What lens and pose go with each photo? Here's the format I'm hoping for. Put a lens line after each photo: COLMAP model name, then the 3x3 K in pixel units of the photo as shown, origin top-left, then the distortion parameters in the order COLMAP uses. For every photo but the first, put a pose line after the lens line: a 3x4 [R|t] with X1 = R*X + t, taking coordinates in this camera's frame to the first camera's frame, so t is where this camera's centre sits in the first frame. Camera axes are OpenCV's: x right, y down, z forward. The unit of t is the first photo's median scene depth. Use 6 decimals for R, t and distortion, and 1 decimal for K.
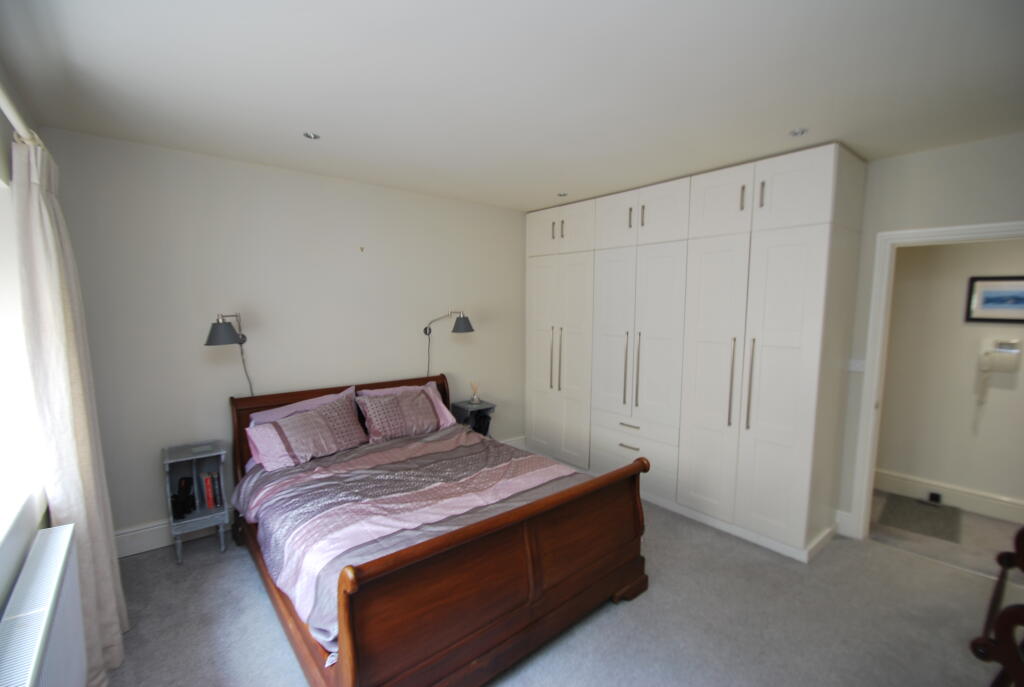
lens RADIAL K [[452.3, 0, 500.5], [0, 452.3, 352.6], [0, 0, 1]] dist [0.001288, 0.000071]
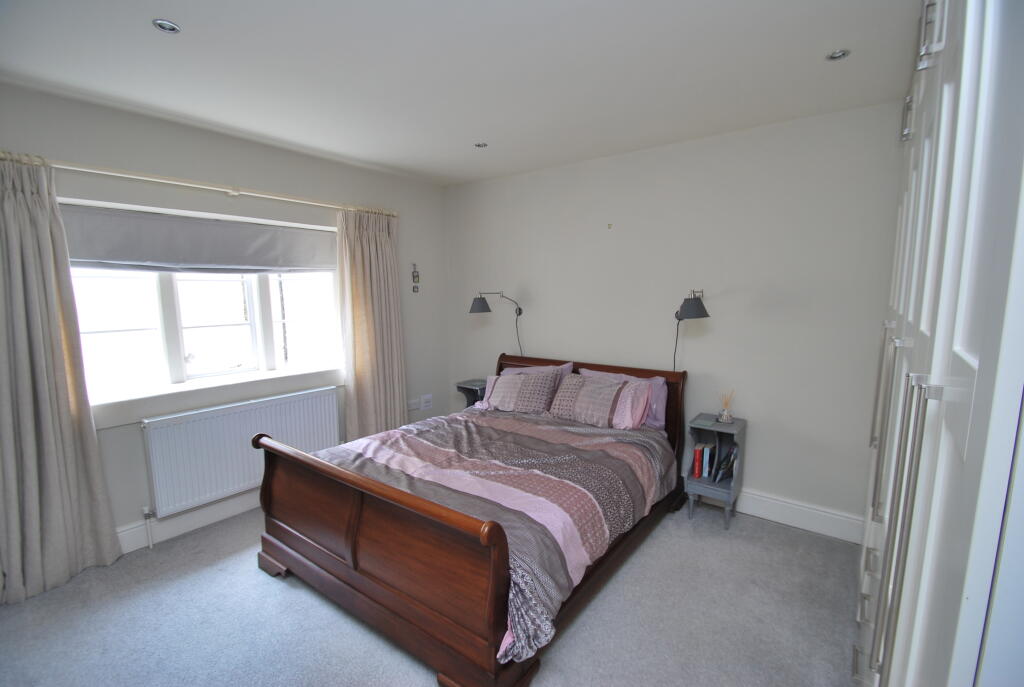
lens RADIAL K [[452.3, 0, 500.5], [0, 452.3, 352.6], [0, 0, 1]] dist [0.001288, 0.000071]
pose [[0.220053, 0.136272, -0.965923, 0.723870], [-0.085173, 0.989097, 0.120137, -0.065907], [0.971762, 0.055834, 0.229260, 0.684229]]
